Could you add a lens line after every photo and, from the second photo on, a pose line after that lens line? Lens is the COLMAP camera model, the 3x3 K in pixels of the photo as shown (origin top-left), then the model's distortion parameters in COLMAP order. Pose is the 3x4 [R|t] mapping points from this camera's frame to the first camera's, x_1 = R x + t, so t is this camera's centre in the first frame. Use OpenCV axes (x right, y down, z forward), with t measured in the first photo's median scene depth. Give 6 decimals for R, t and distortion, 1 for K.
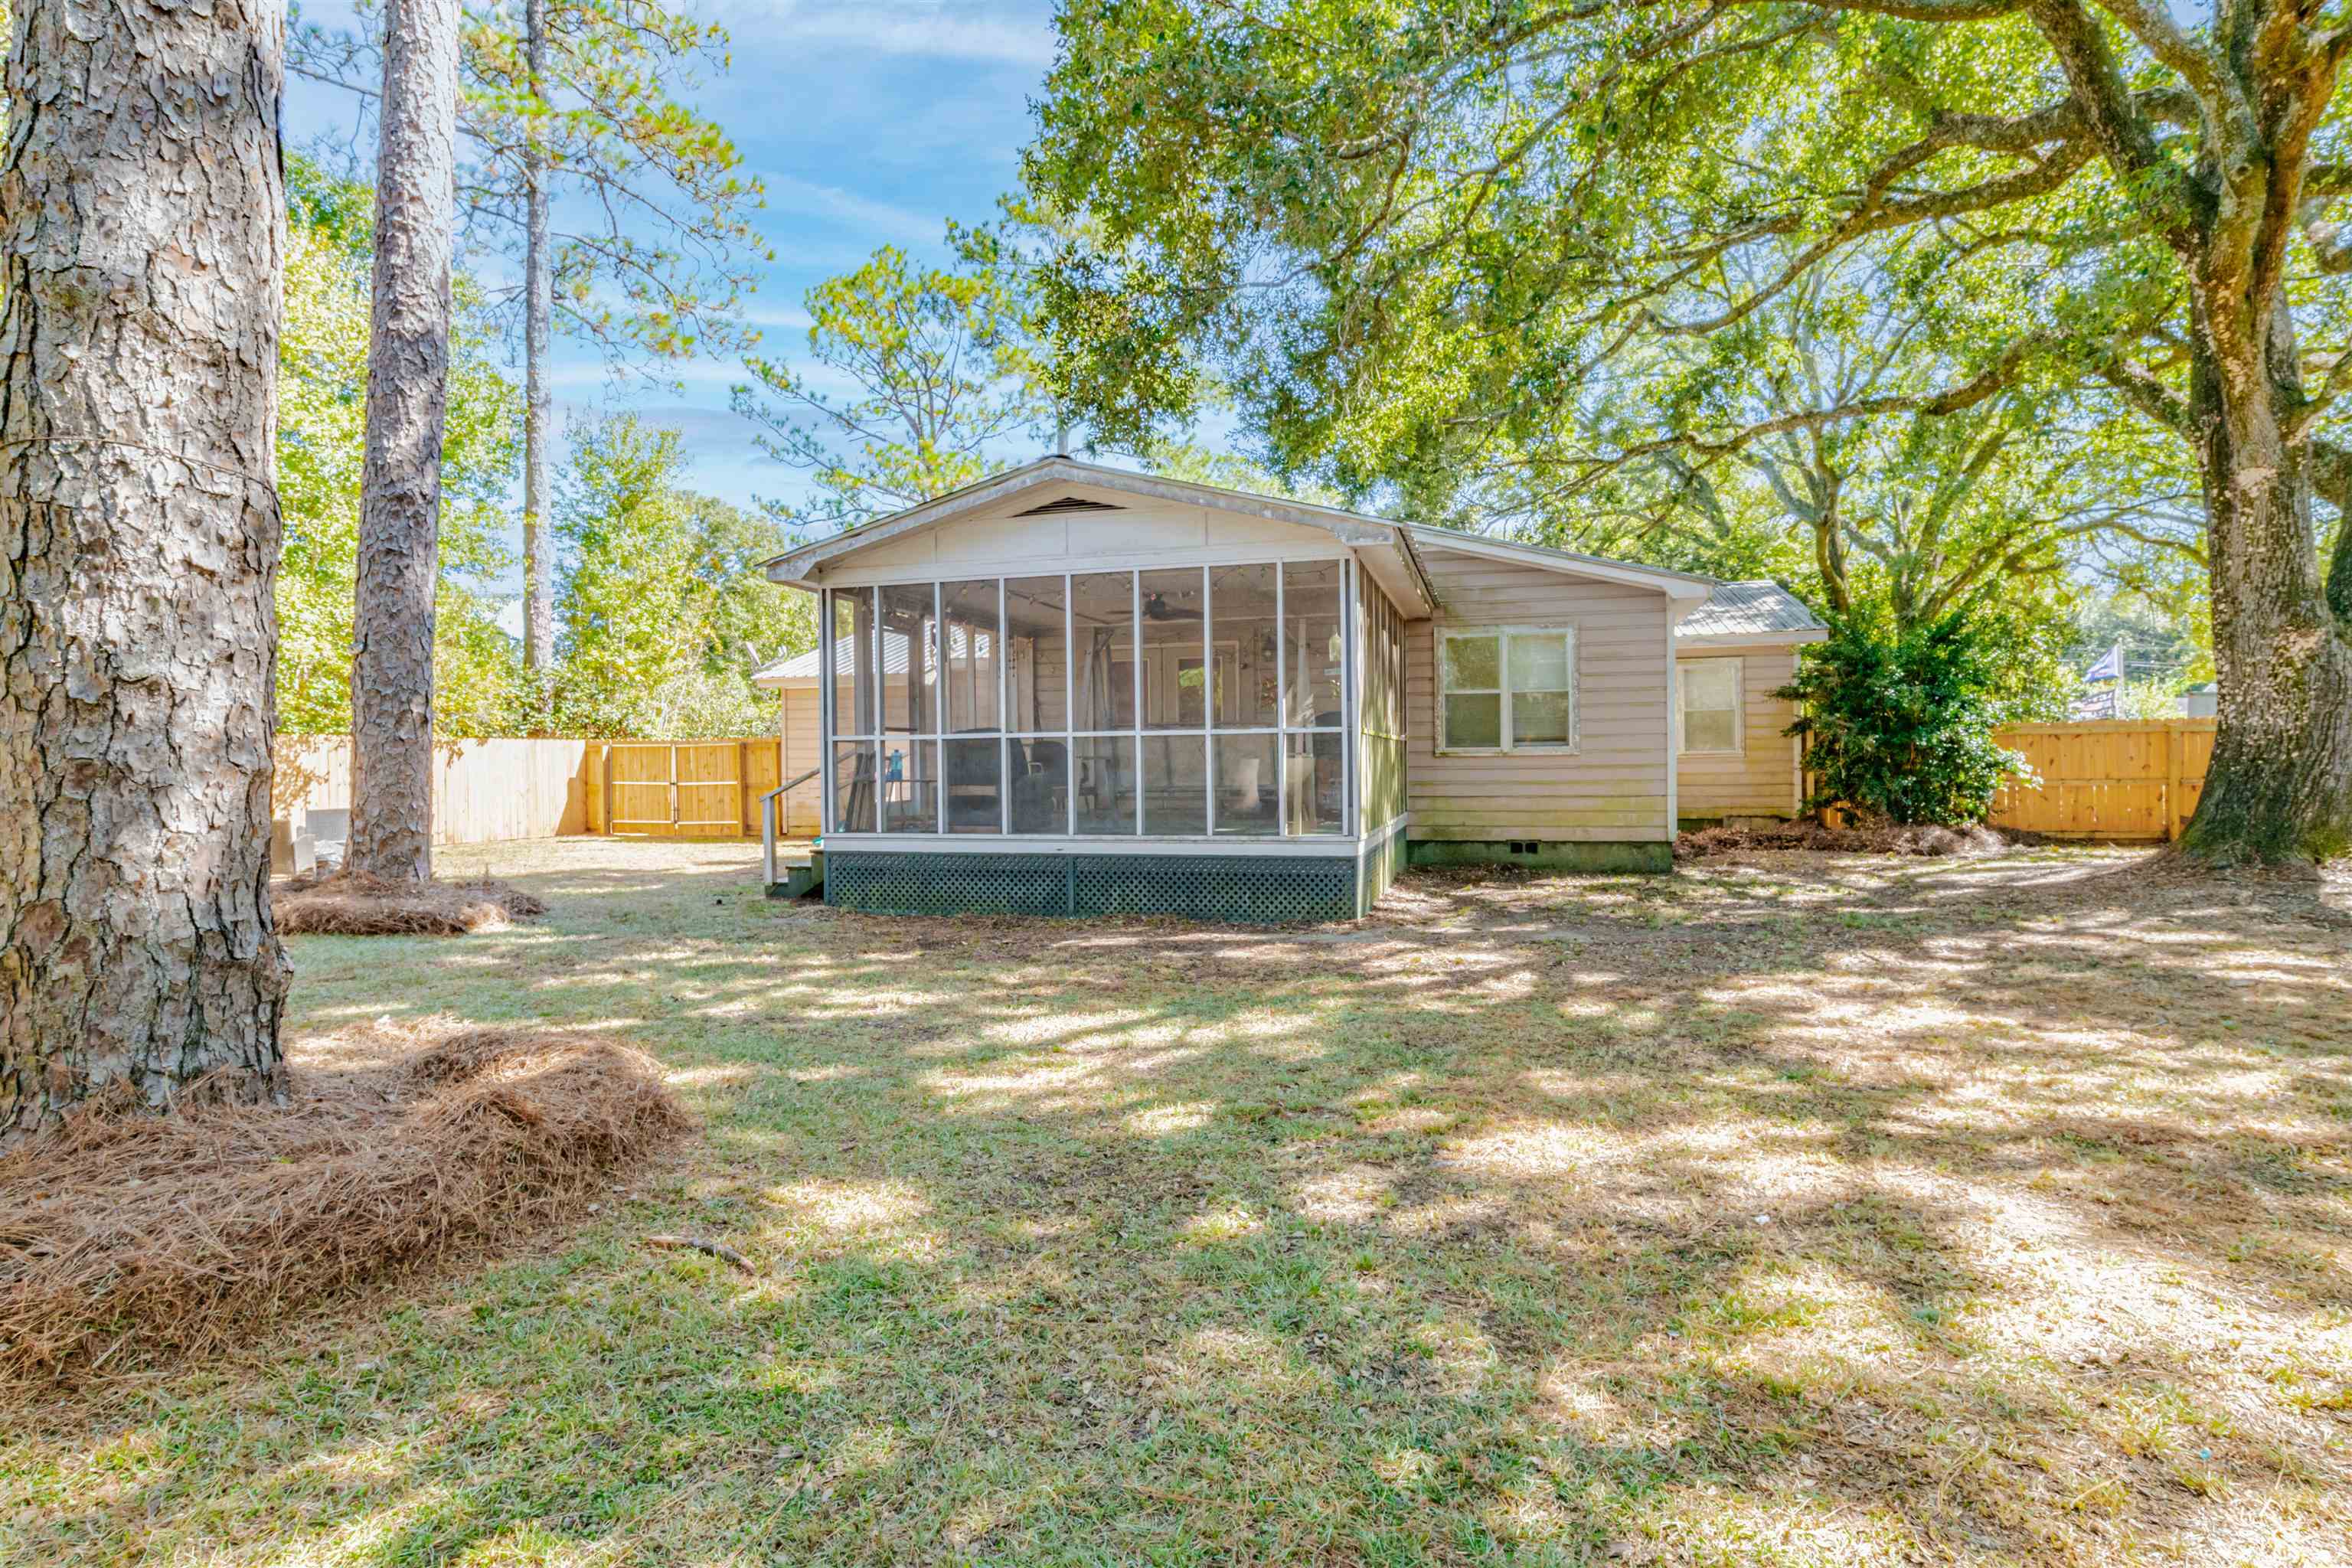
lens RADIAL K [[1197.2, 0, 1180.8], [0, 1197.2, 778.4], [0, 0, 1]] dist [-0.046912, 0.020364]
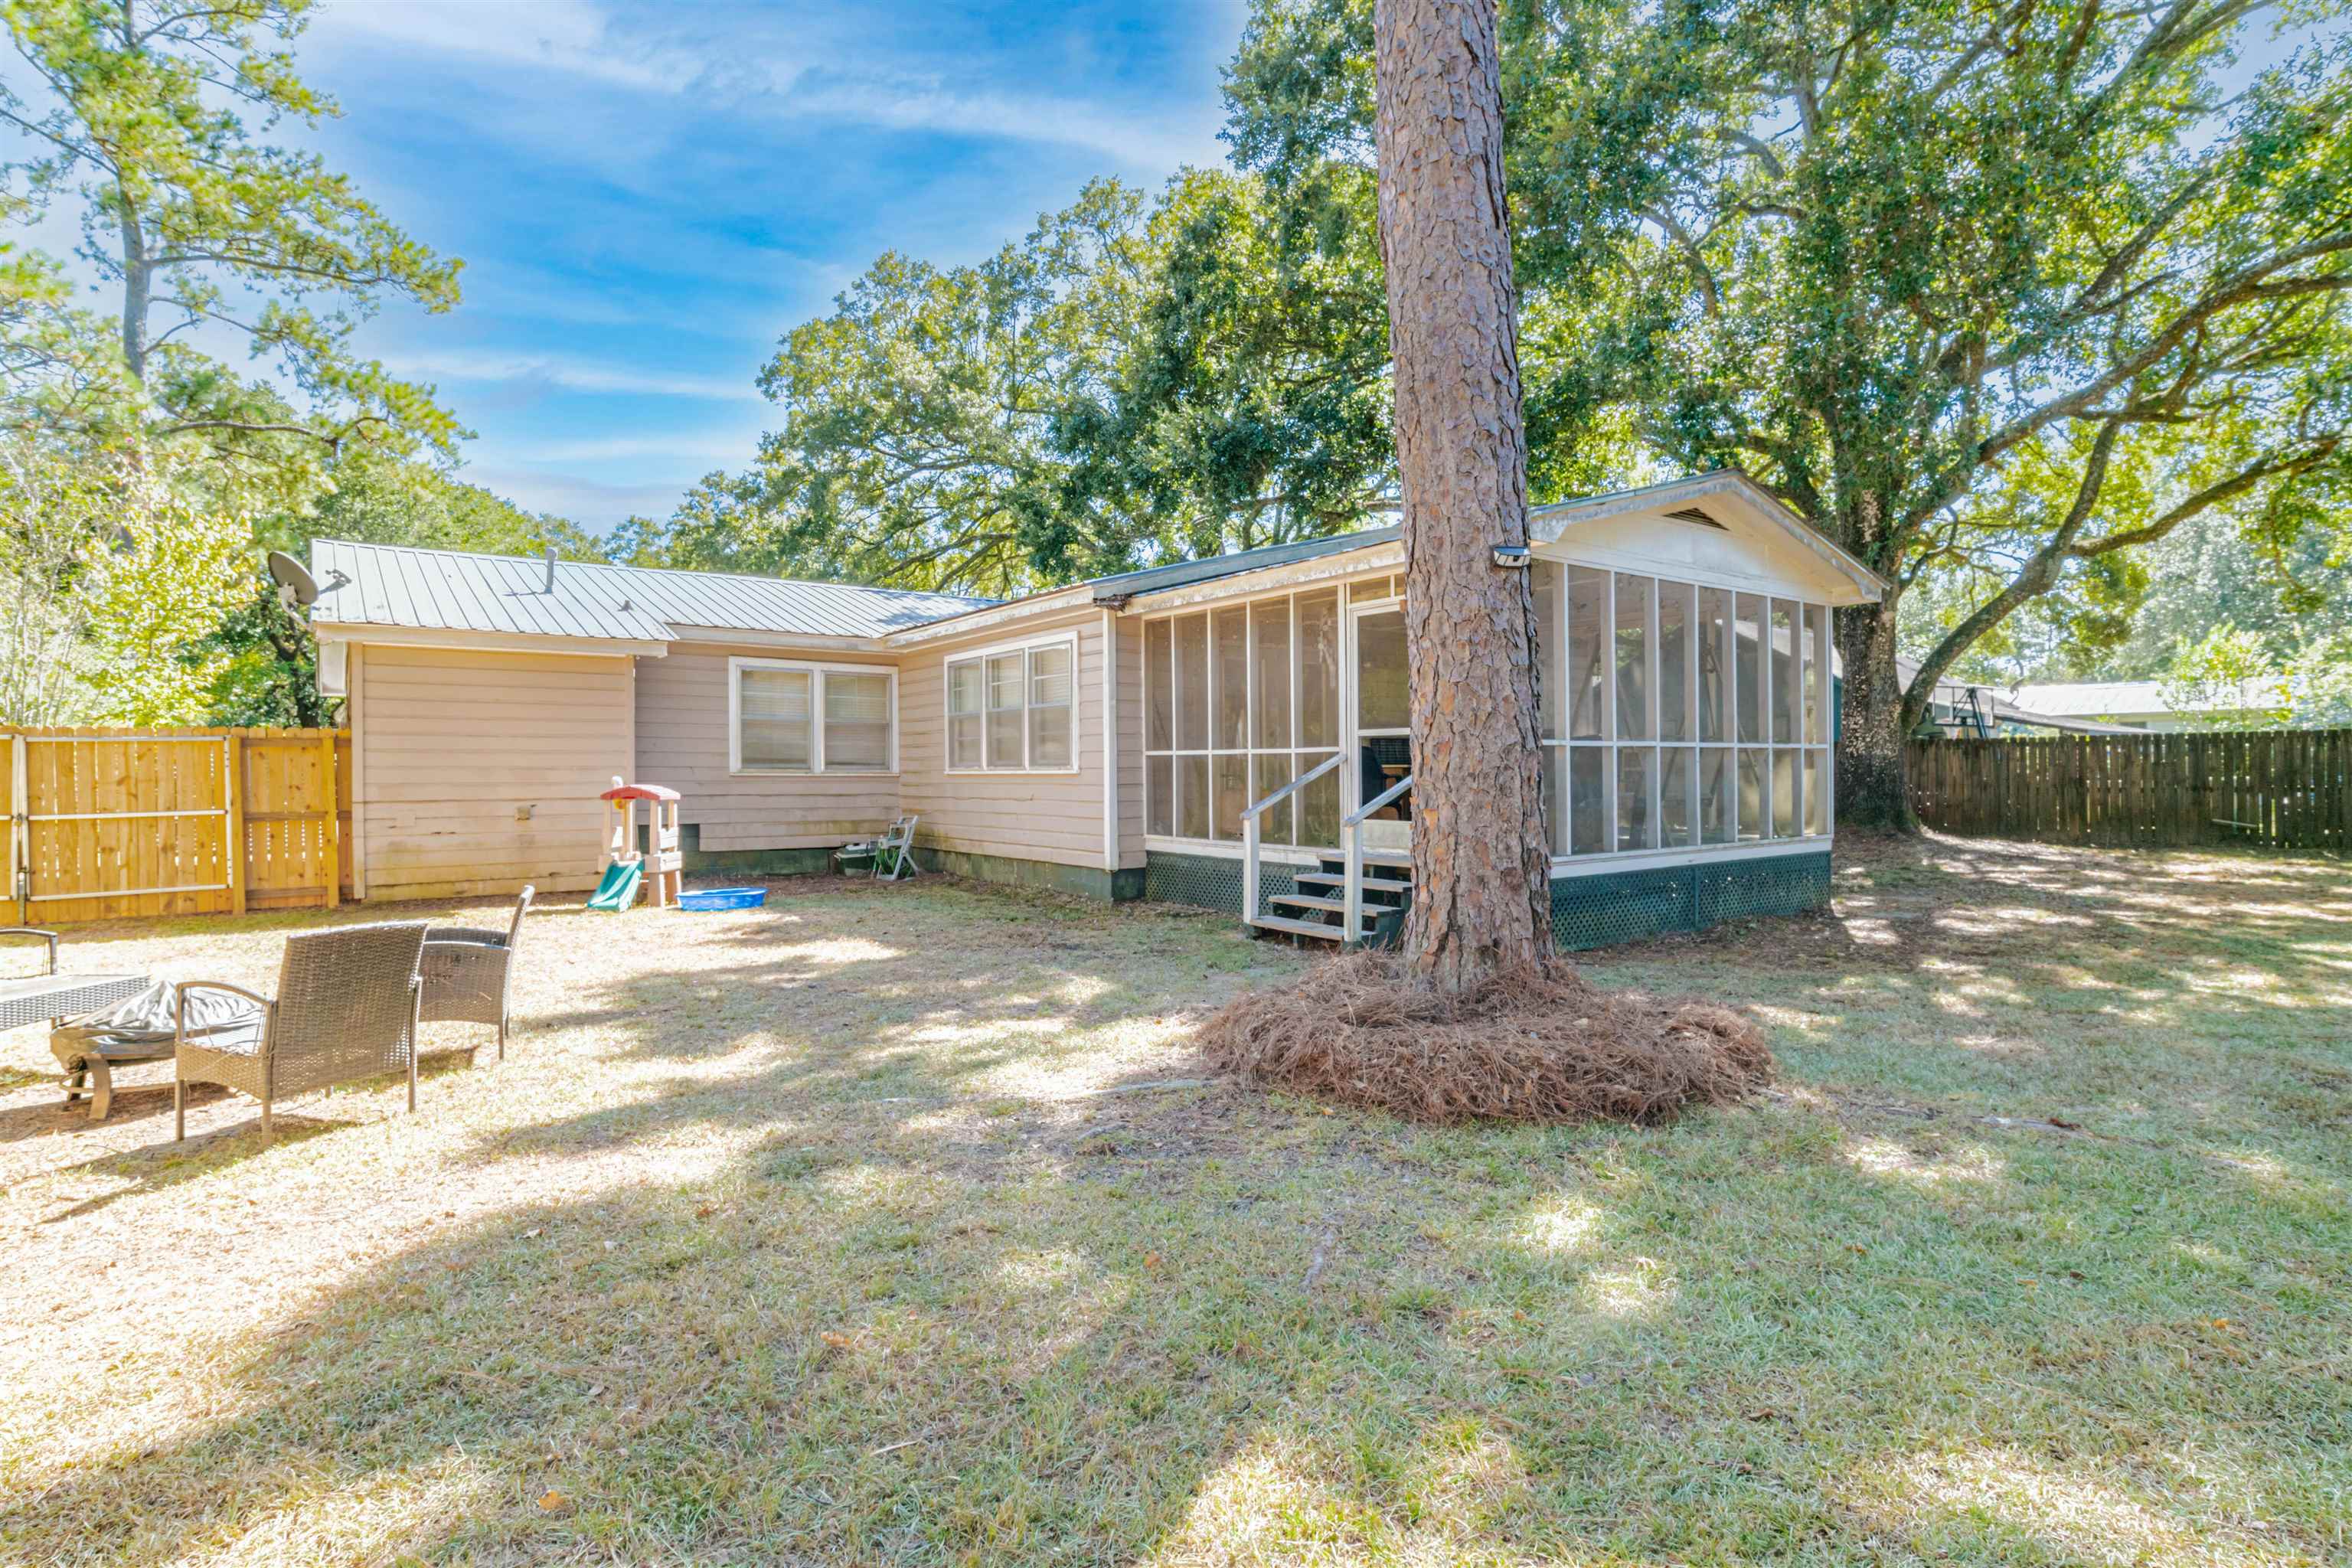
lens RADIAL K [[1197.2, 0, 1185.2], [0, 1197.2, 769.6], [0, 0, 1]] dist [-0.046912, 0.020364]
pose [[0.599745, 0.006456, 0.800165, -1.115917], [0.010107, 0.999827, -0.015642, -0.005206], [-0.800127, 0.017468, 0.599576, 0.732501]]
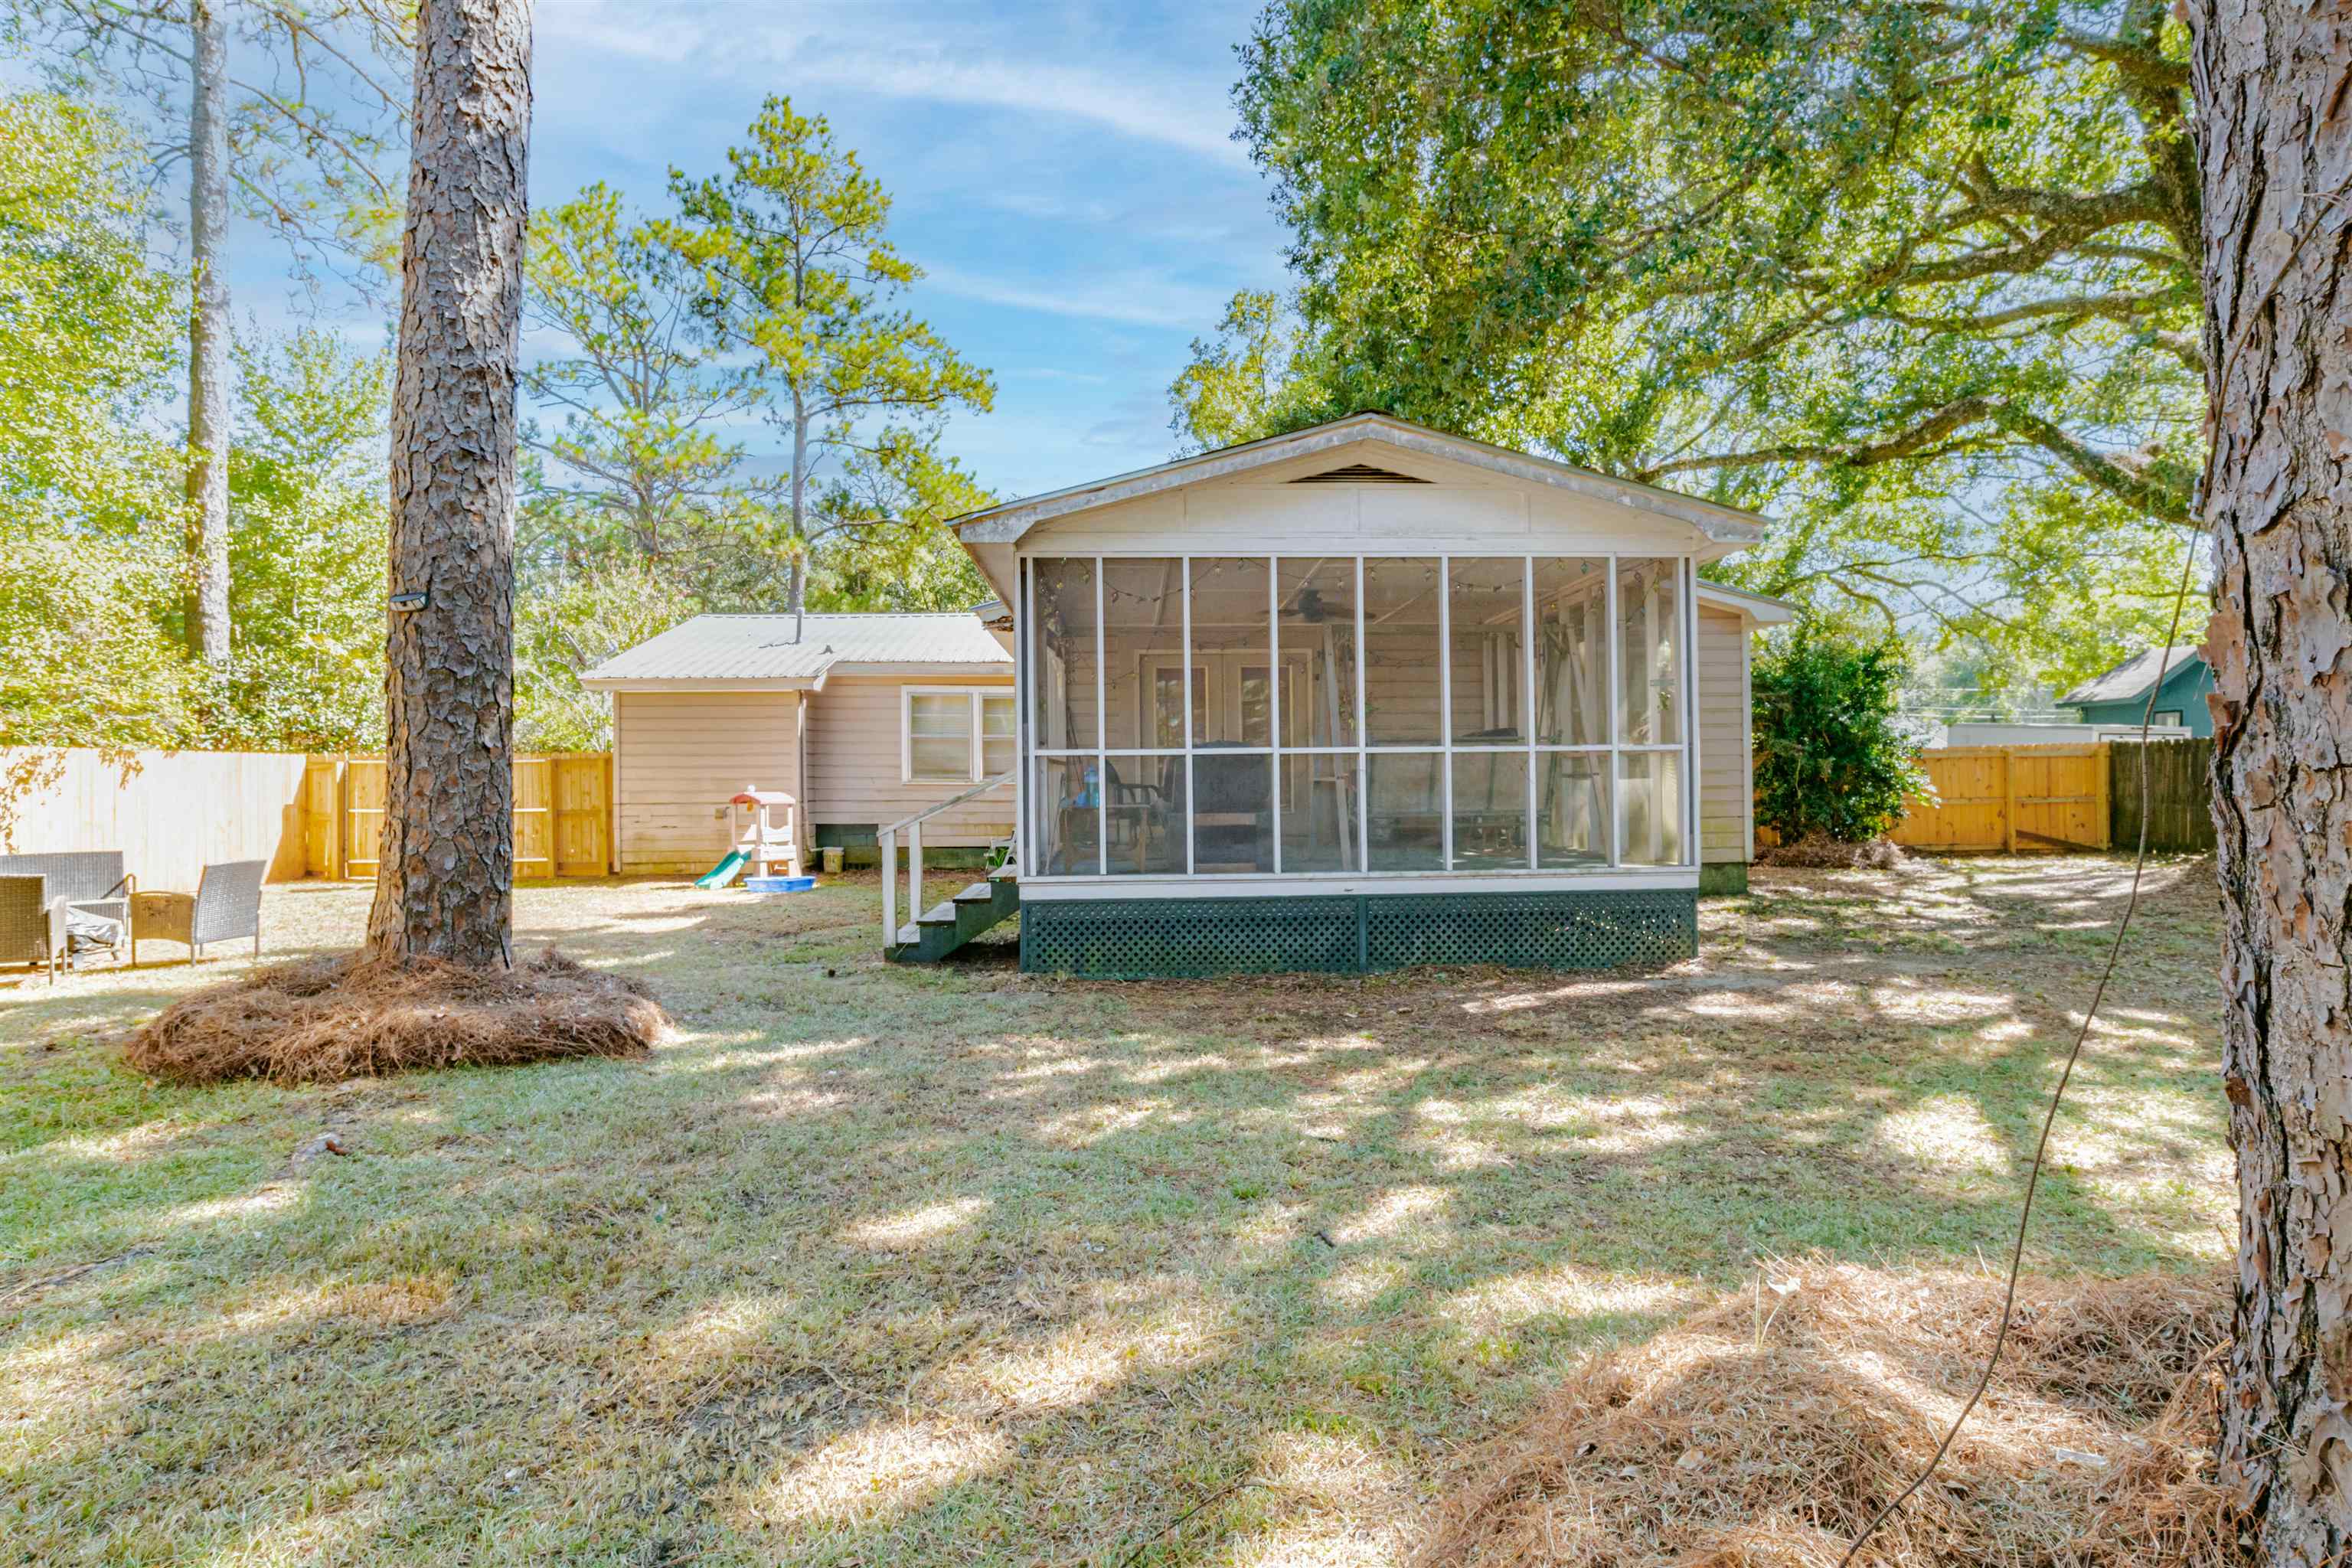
lens RADIAL K [[1197.2, 0, 1176.5], [0, 1197.2, 774.8], [0, 0, 1]] dist [-0.046912, 0.020364]
pose [[0.949787, 0.001913, 0.312890, -0.462493], [0.004496, 0.999795, -0.019763, -0.003946], [-0.312864, 0.020177, 0.949584, 0.251608]]
